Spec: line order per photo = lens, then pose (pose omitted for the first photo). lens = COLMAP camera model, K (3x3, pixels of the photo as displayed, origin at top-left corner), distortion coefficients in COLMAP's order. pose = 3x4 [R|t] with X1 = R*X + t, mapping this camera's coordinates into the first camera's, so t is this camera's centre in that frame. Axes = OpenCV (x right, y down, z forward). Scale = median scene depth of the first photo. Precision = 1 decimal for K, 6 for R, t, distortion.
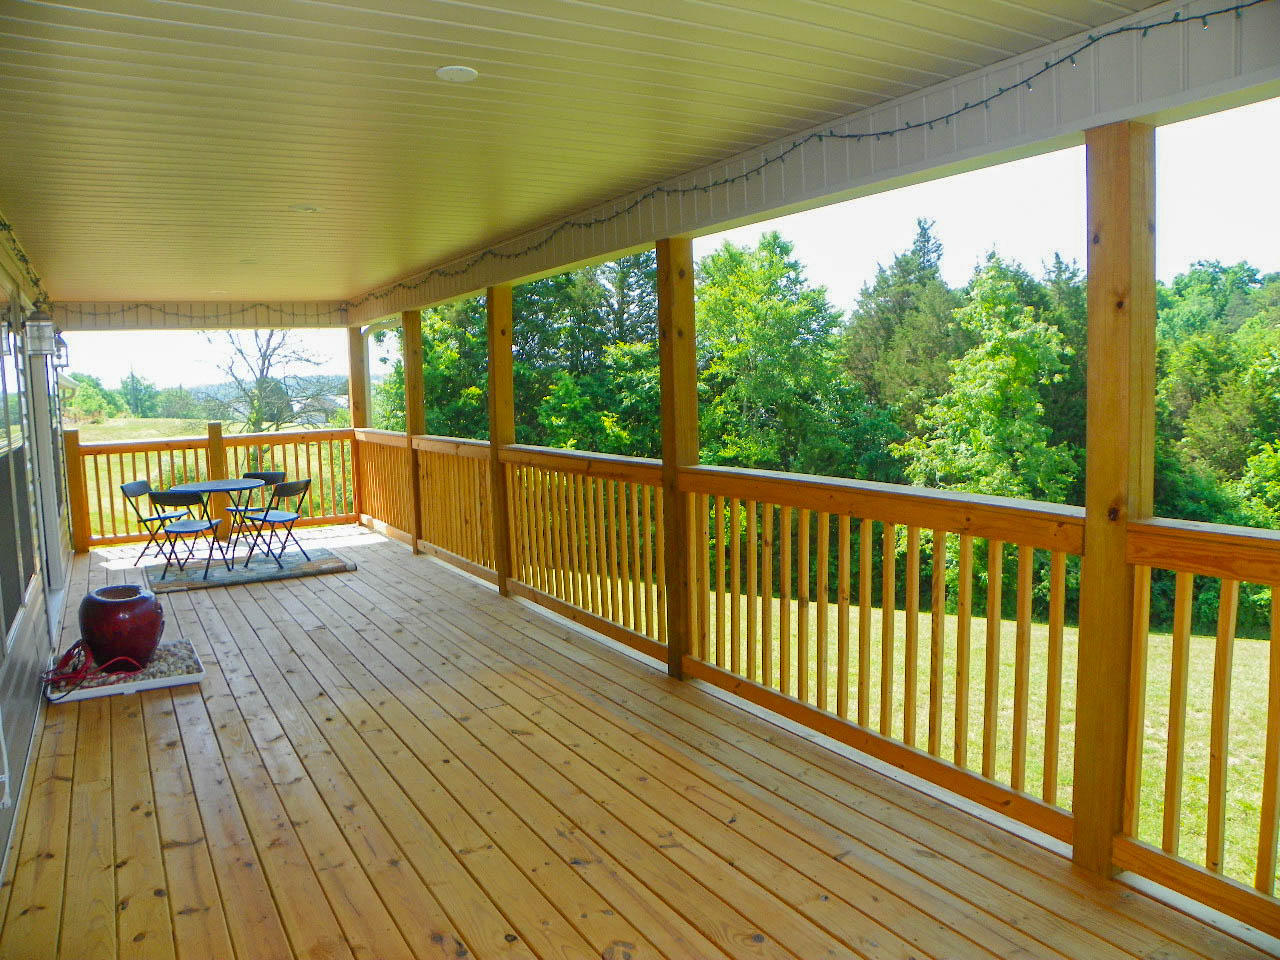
lens RADIAL K [[952.3, 0, 636.8], [0, 952.3, 483.1], [0, 0, 1]] dist [-0.116669, 0.002790]
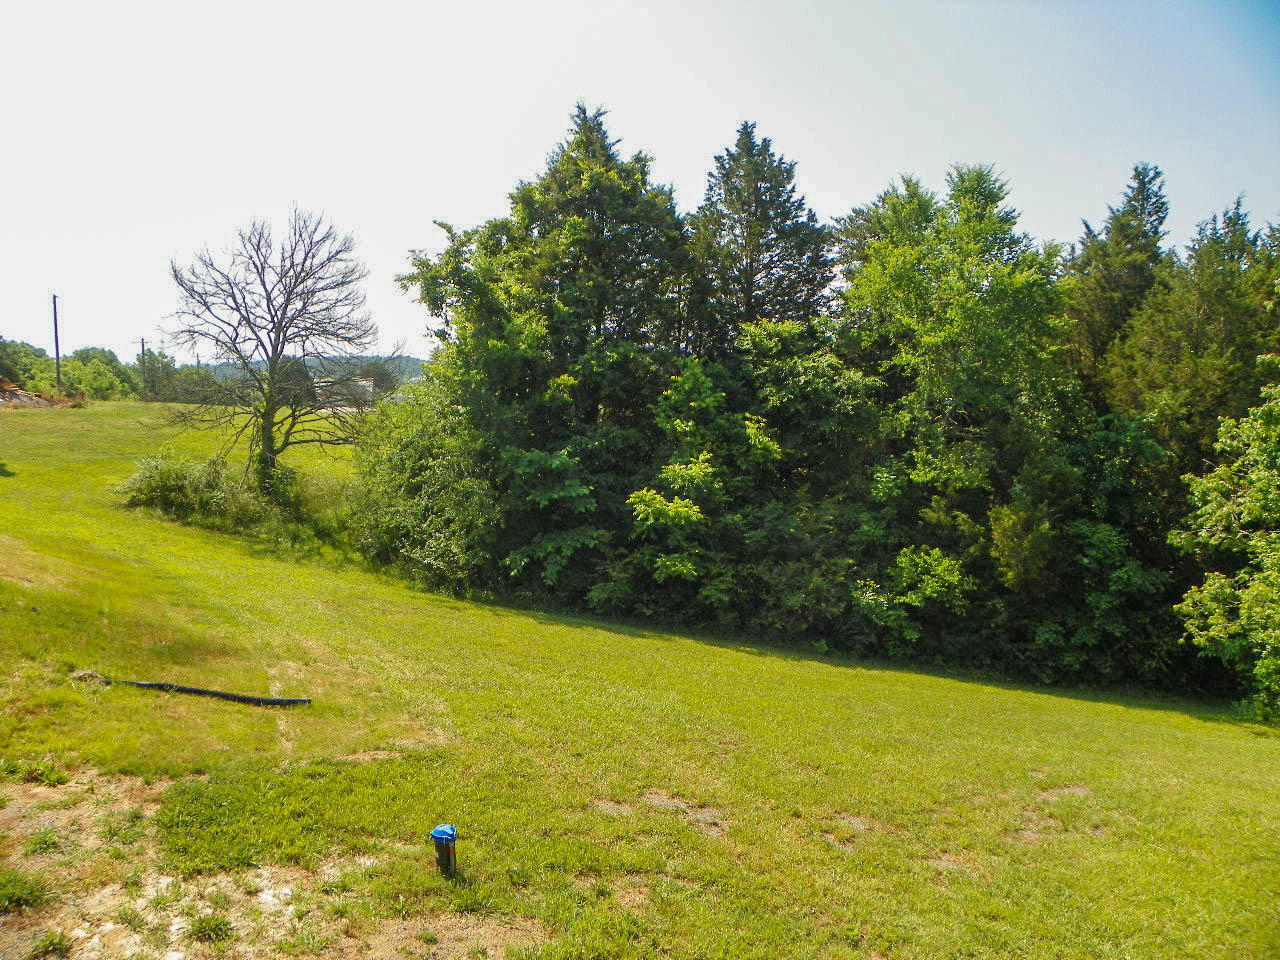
lens RADIAL K [[976.2, 0, 637.9], [0, 976.2, 482.4], [0, 0, 1]] dist [-0.159830, 0.110392]
pose [[0.999359, 0.024919, -0.025709, -0.093682], [-0.024697, 0.999655, 0.008941, -0.027193], [0.025923, -0.008301, 0.999629, 0.256612]]
